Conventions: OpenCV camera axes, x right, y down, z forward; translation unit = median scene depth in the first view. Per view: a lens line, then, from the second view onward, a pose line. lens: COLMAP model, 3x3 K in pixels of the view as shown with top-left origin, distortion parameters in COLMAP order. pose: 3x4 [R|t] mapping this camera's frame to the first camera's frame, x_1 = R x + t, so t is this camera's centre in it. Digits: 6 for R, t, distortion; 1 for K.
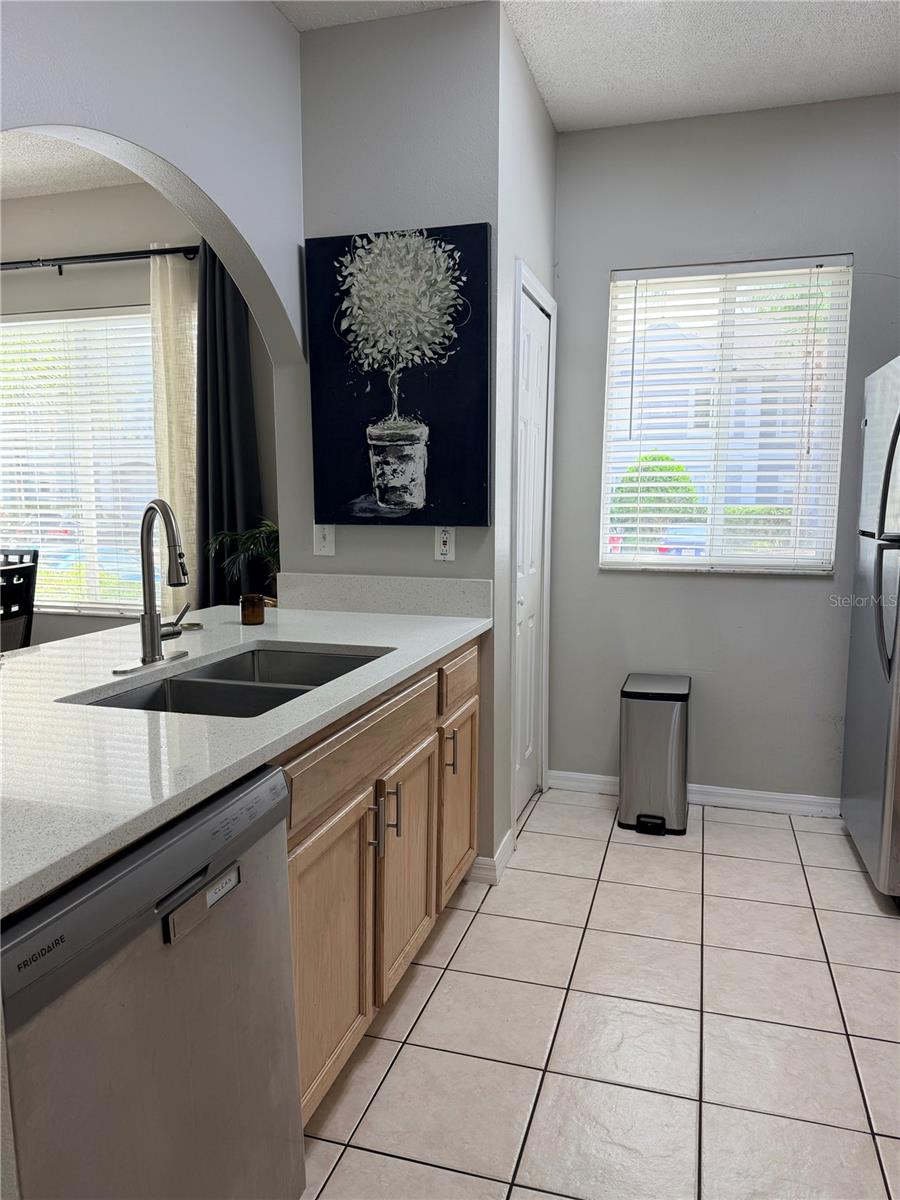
lens RADIAL K [[839.5, 0, 450.0], [0, 839.5, 600.0], [0, 0, 1]] dist [0.092375, -0.127101]
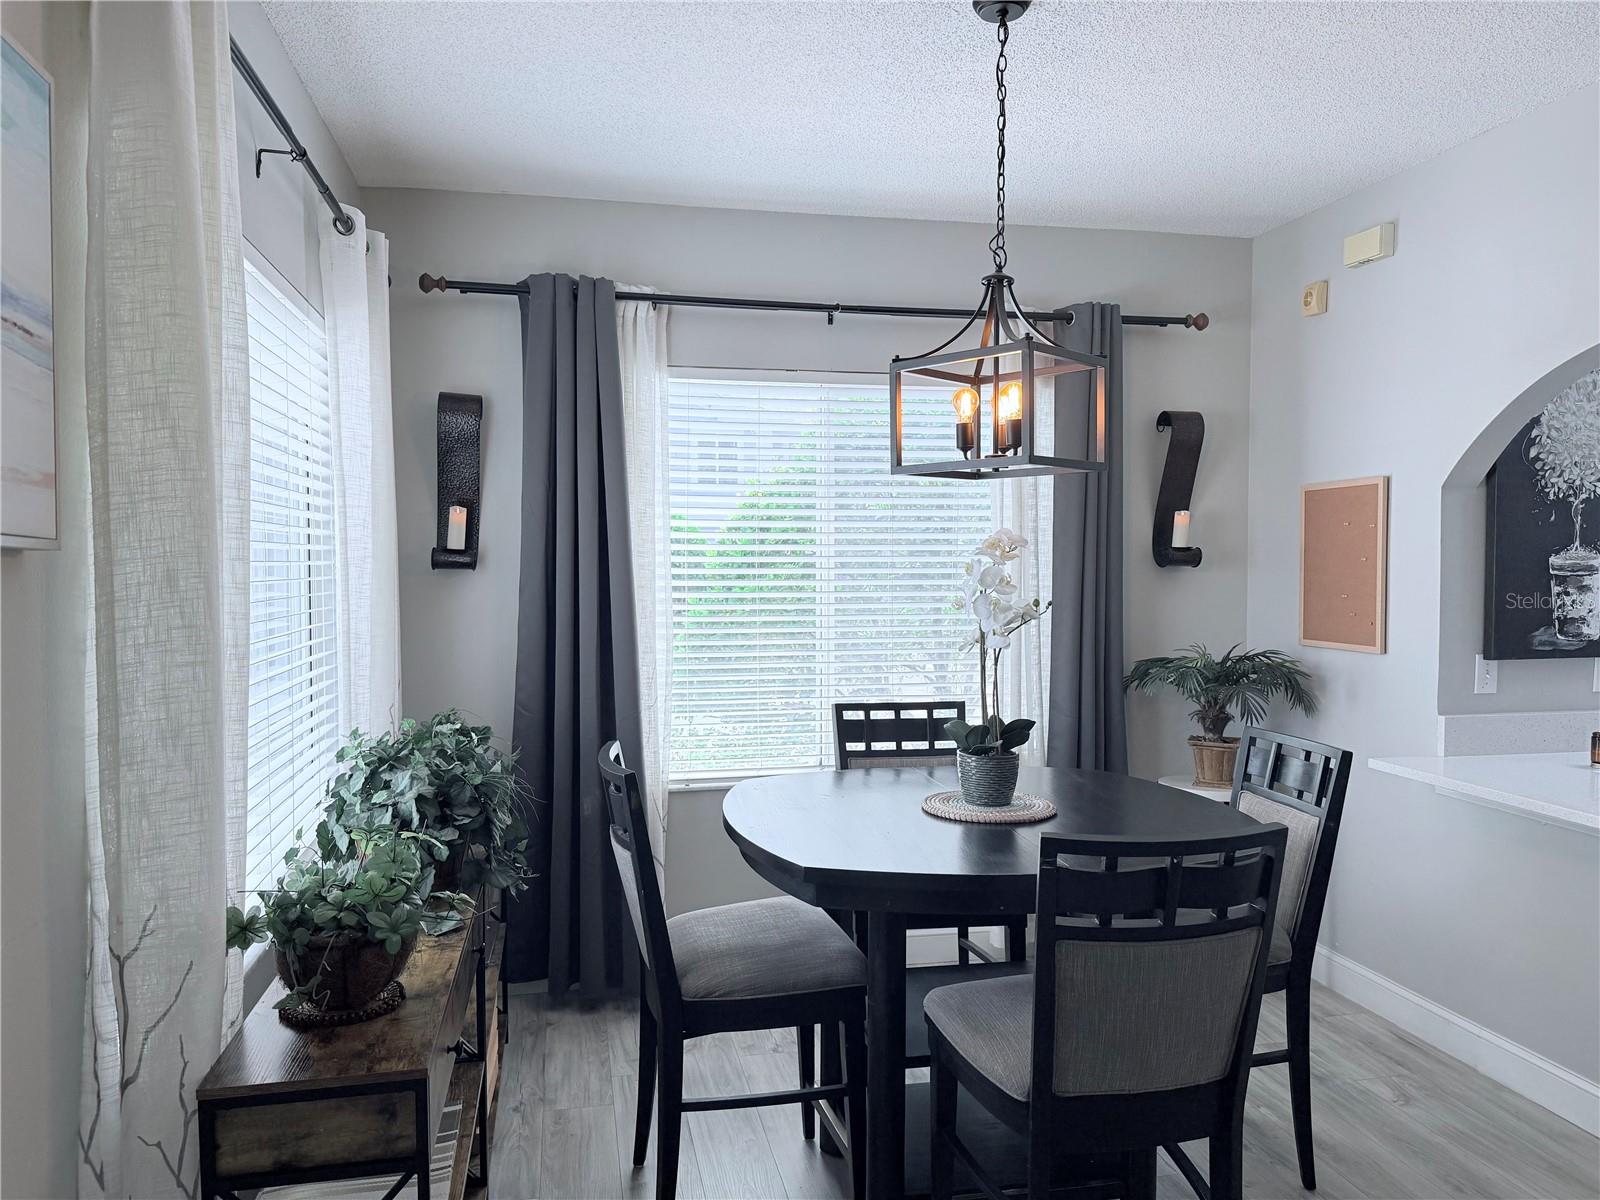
lens RADIAL K [[1119.3, 0, 800.0], [0, 1119.3, 600.0], [0, 0, 1]] dist [0.092375, -0.127101]
pose [[0.890087, -0.022529, 0.455233, -1.210690], [0.059763, 0.995923, -0.067564, -0.100886], [-0.451855, 0.087343, 0.887805, 0.205458]]
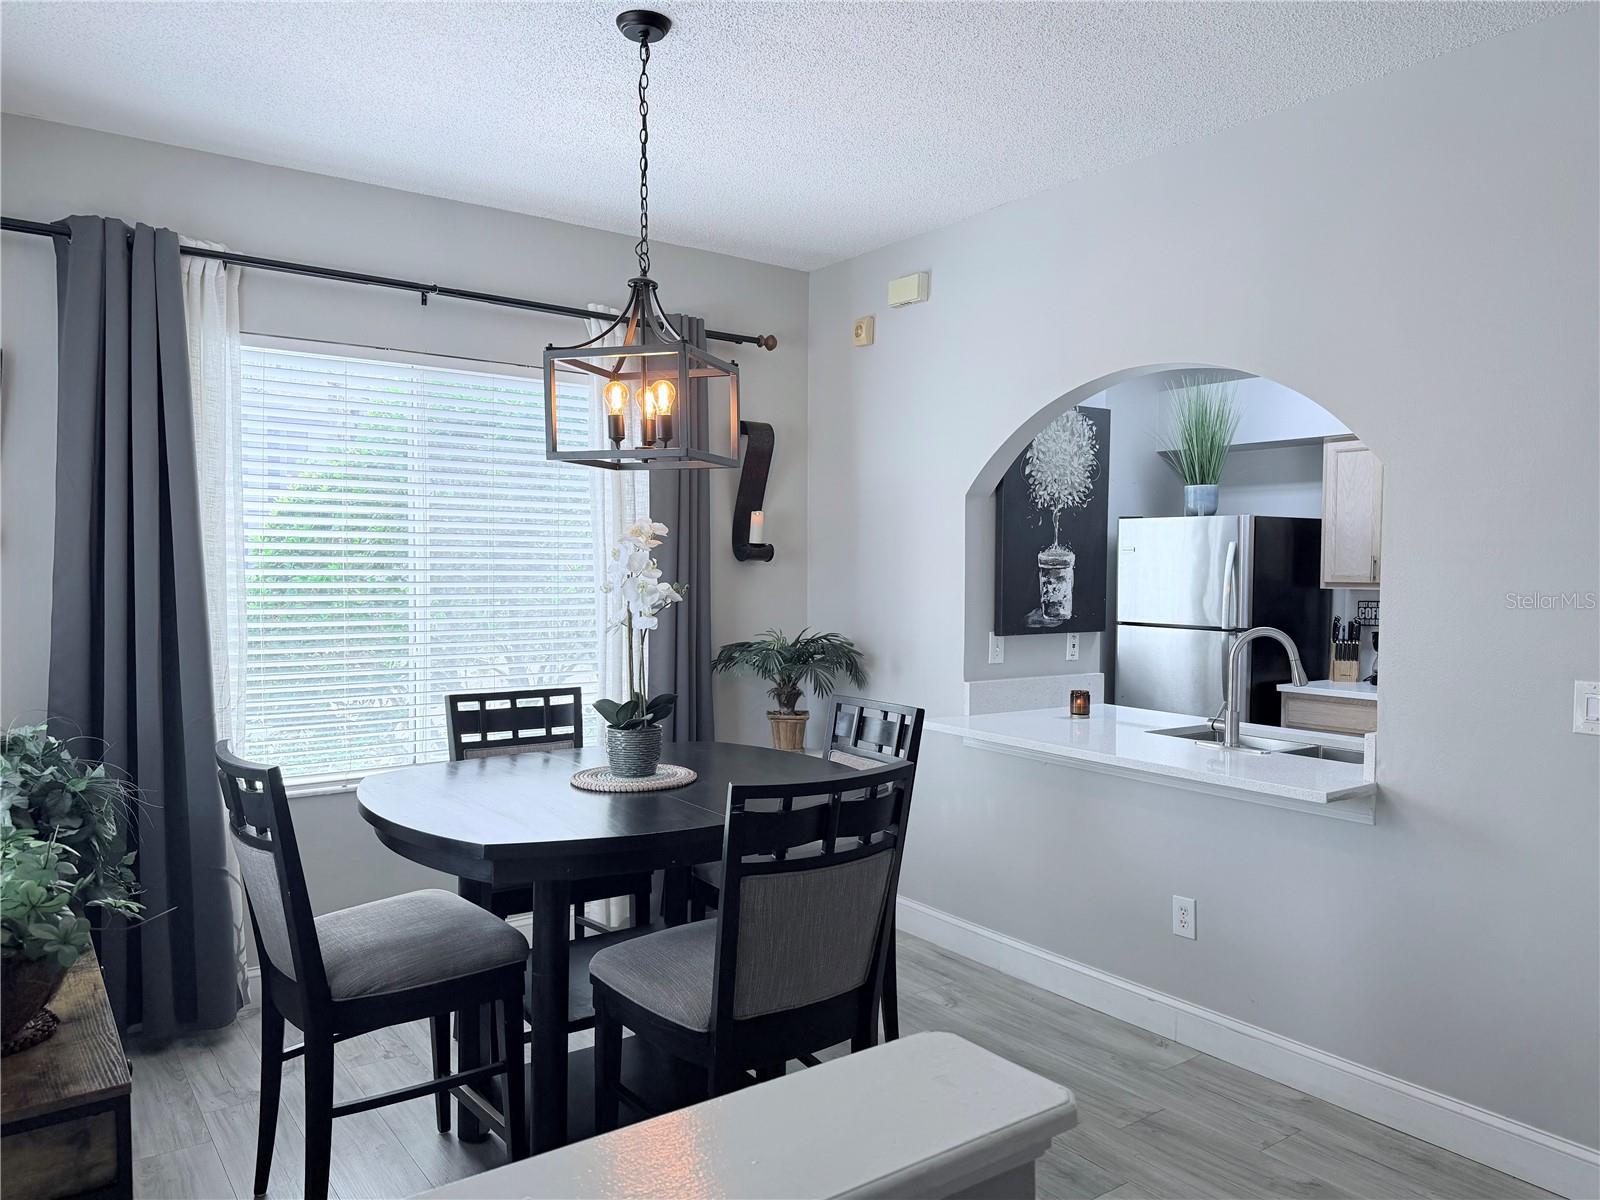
lens RADIAL K [[1114.2, 0, 800.0], [0, 1114.2, 600.0], [0, 0, 1]] dist [0.092843, -0.085389]
pose [[0.622981, -0.025298, 0.781828, -1.312109], [0.091094, 0.995023, -0.040389, -0.088518], [-0.776915, 0.096381, 0.622185, 0.232063]]
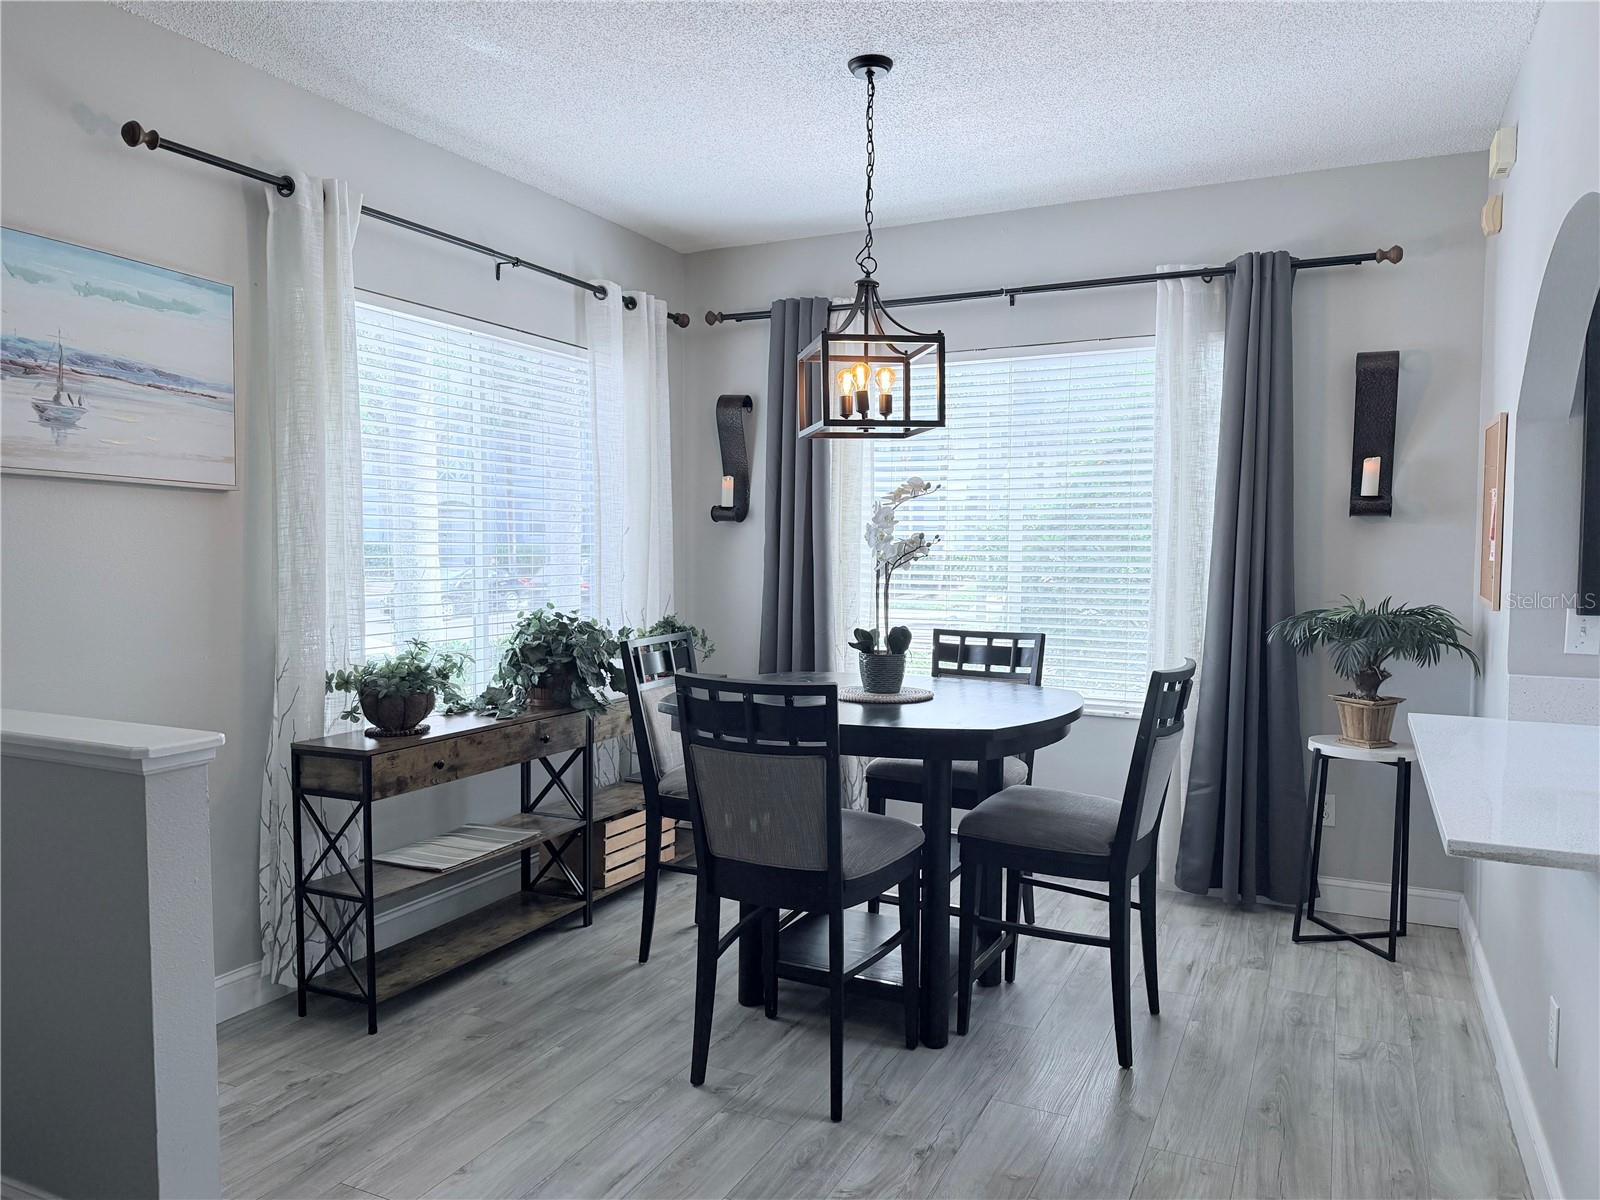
lens RADIAL K [[1115.5, 0, 802.8], [0, 1115.5, 628.4], [0, 0, 1]] dist [0.028488, -0.000327]
pose [[0.982952, 0.013429, -0.183372, -0.601314], [-0.021819, 0.998801, -0.043813, -0.012165], [0.182564, 0.047067, 0.982067, -0.147865]]
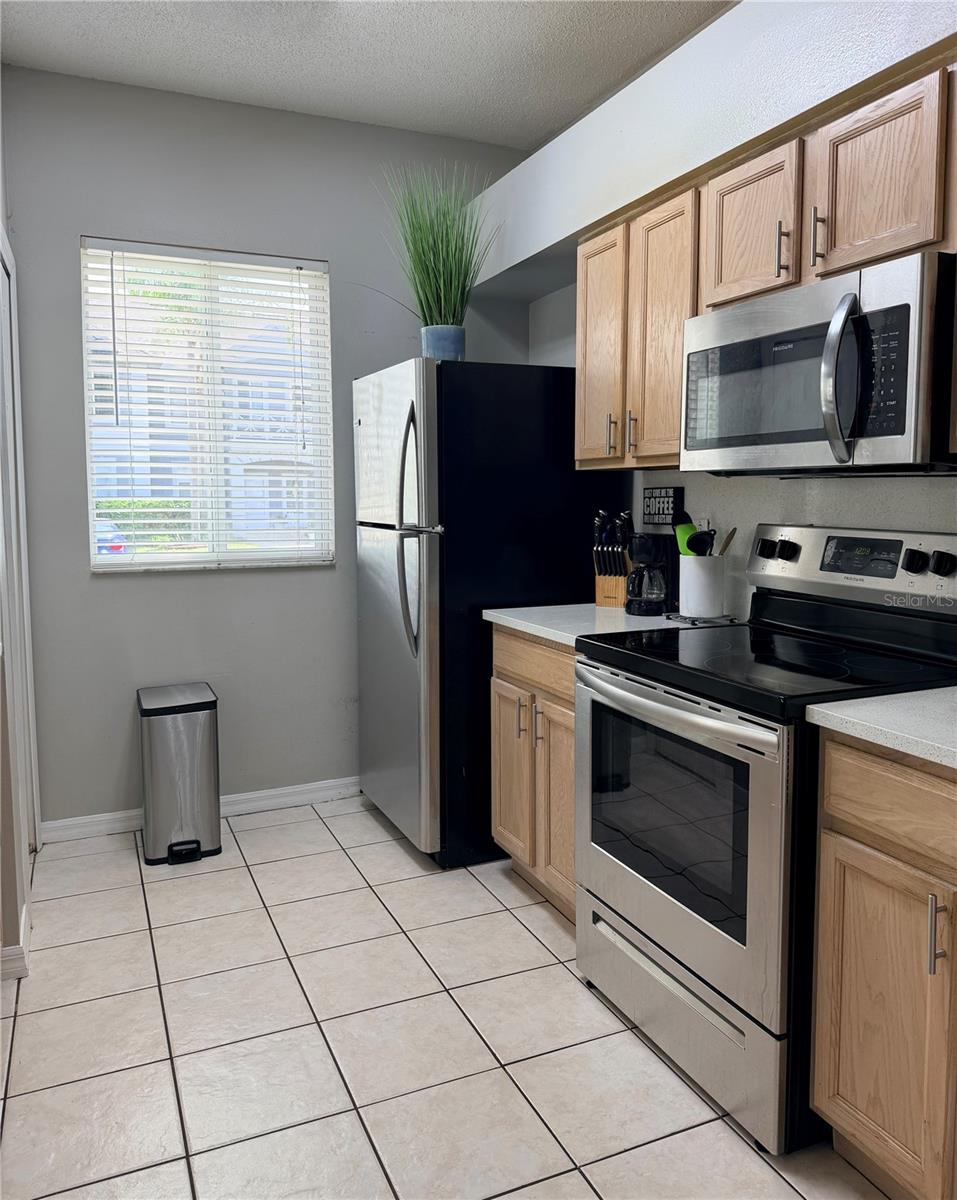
lens RADIAL K [[892.5, 0, 477.1], [0, 892.5, 560.5], [0, 0, 1]] dist [0.099532, -0.139267]
pose [[0.770820, -0.059872, 0.634234, -0.118098], [0.086588, 0.996181, -0.011196, -0.006698], [-0.631141, 0.063547, 0.773060, 0.038227]]
